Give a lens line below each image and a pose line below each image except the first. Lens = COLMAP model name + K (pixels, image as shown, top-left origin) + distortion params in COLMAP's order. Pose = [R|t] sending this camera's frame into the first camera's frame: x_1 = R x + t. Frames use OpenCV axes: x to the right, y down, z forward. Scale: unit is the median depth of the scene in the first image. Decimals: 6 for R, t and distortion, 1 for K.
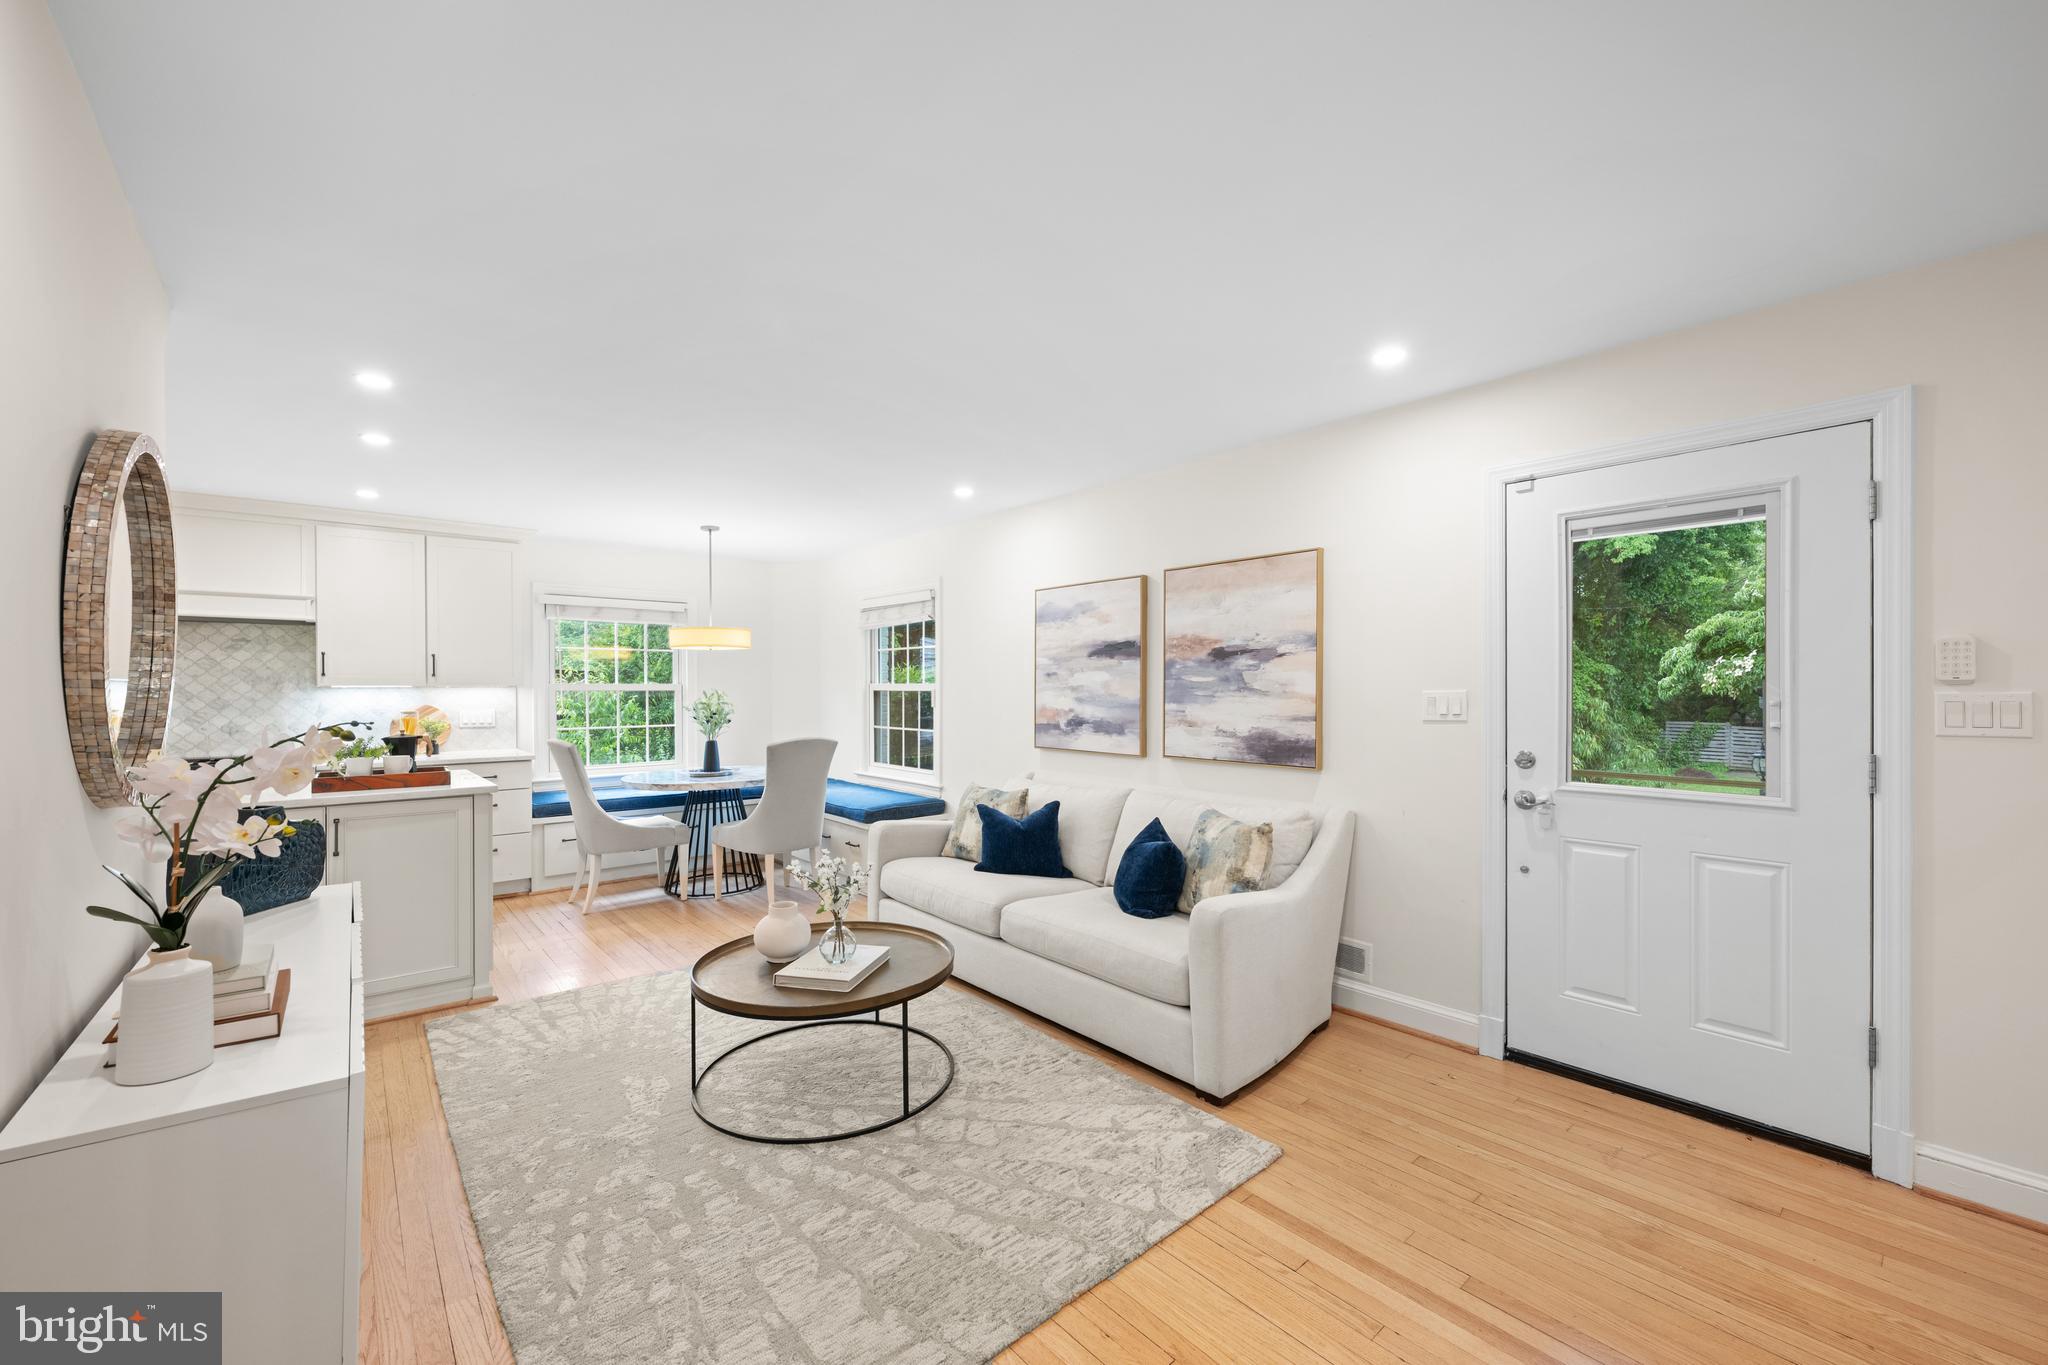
lens RADIAL K [[815.4, 0, 1028.6], [0, 815.4, 697.0], [0, 0, 1]] dist [-0.000919, 0.000308]
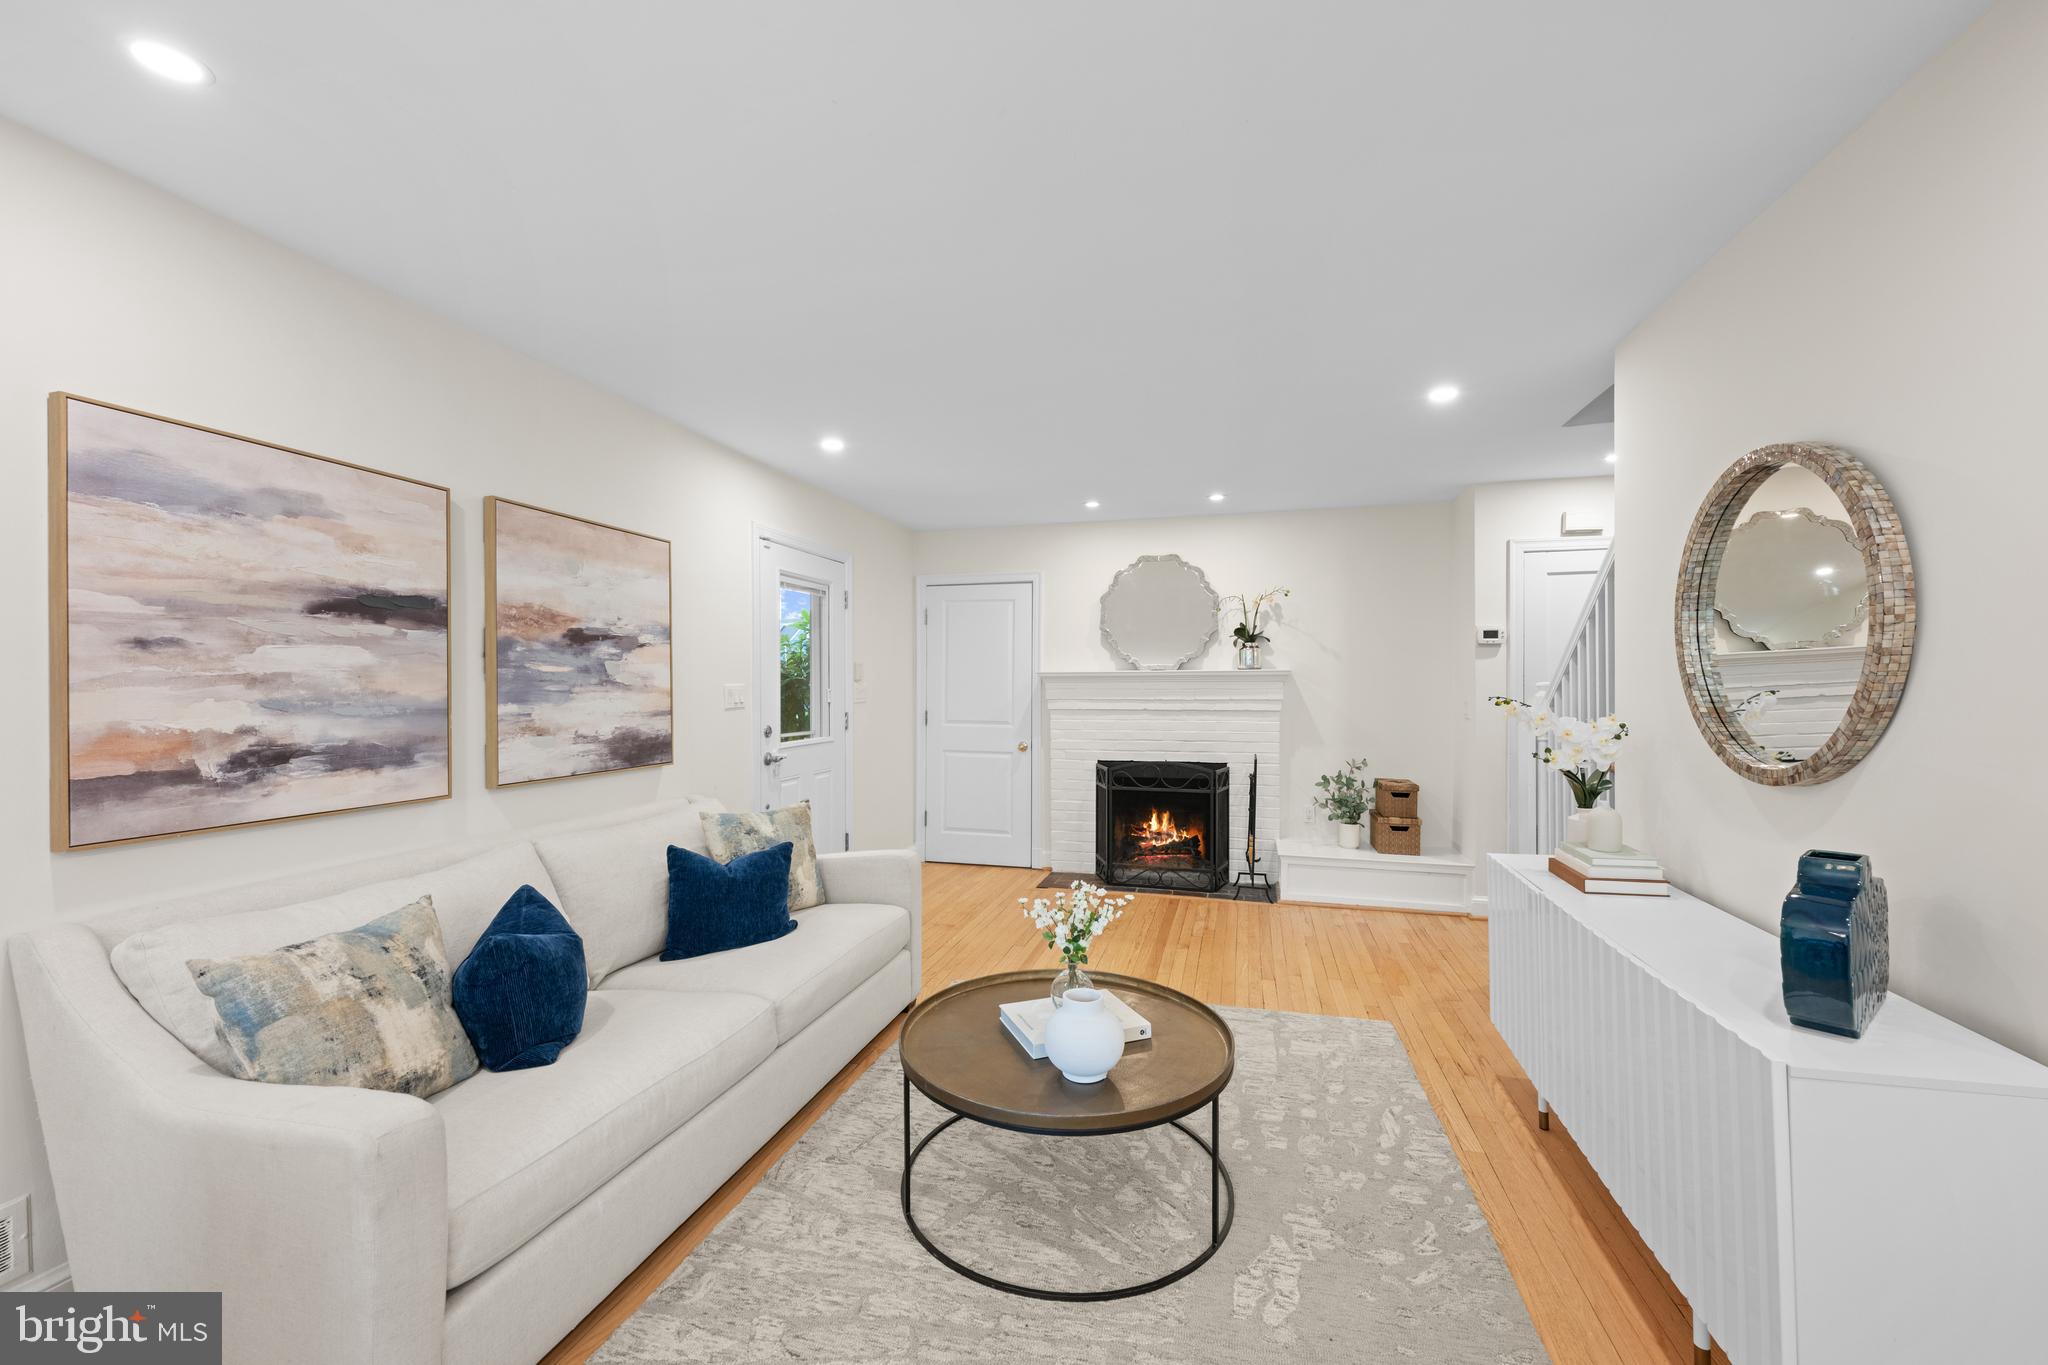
lens RADIAL K [[815.4, 0, 1022.8], [0, 815.4, 682.5], [0, 0, 1]] dist [-0.000919, 0.000308]
pose [[-0.565363, 0.003223, 0.824836, -0.603233], [0.009927, 0.999947, 0.002897, -0.007222], [-0.824782, 0.009826, -0.565365, 1.025355]]
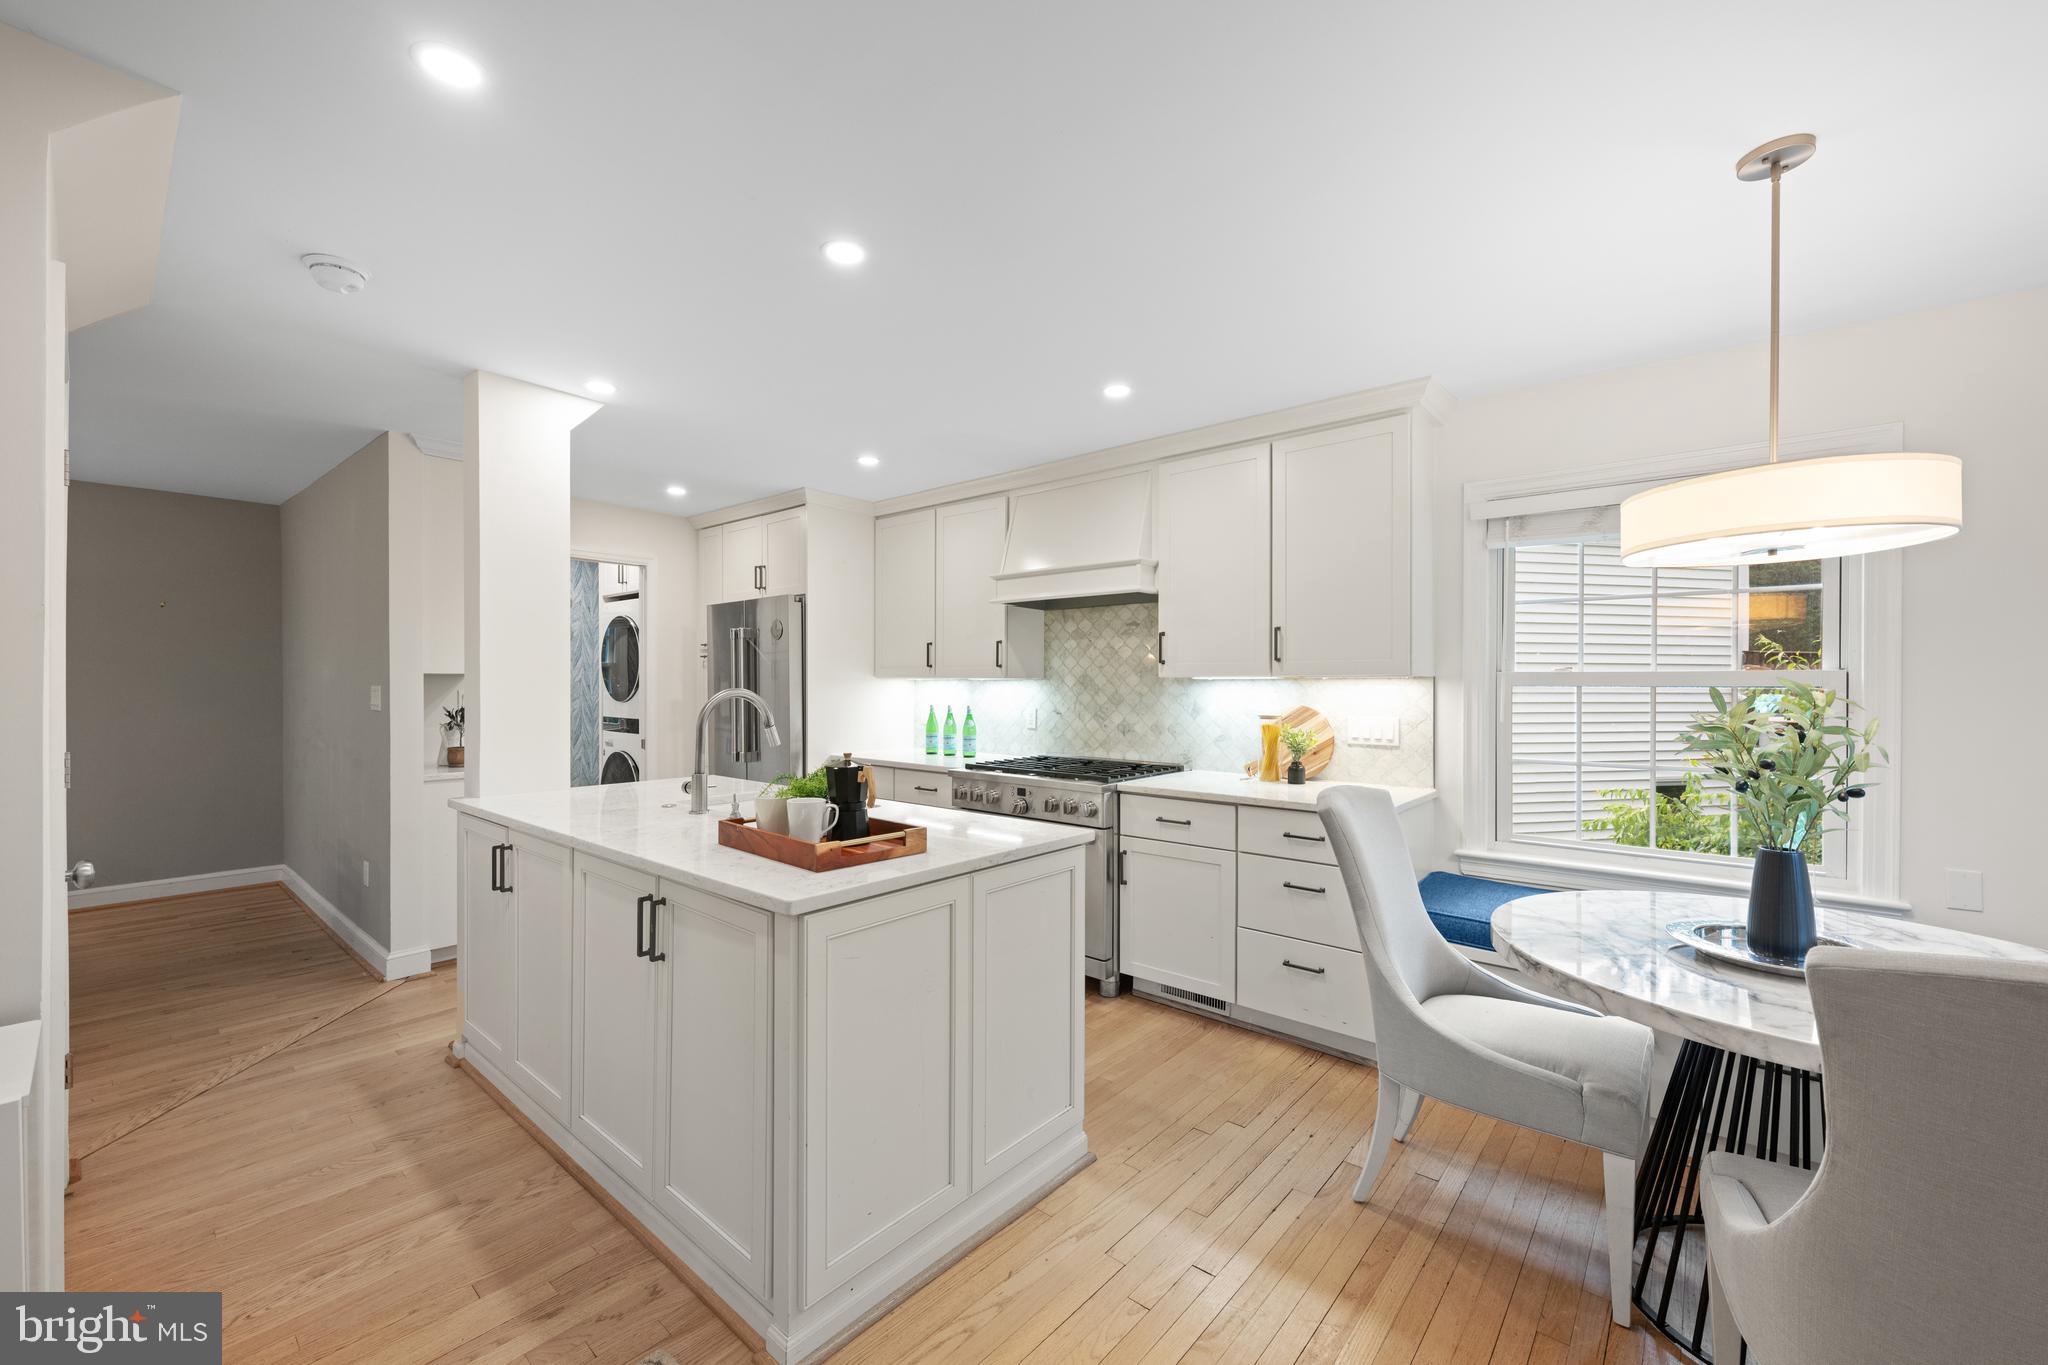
lens RADIAL K [[815.4, 0, 1020.5], [0, 815.4, 689.8], [0, 0, 1]] dist [-0.000919, 0.000308]
pose [[0.152629, 0.009585, -0.988237, -0.173815], [-0.013149, 0.999884, 0.007667, -0.007192], [0.988196, 0.011825, 0.152737, 0.915419]]
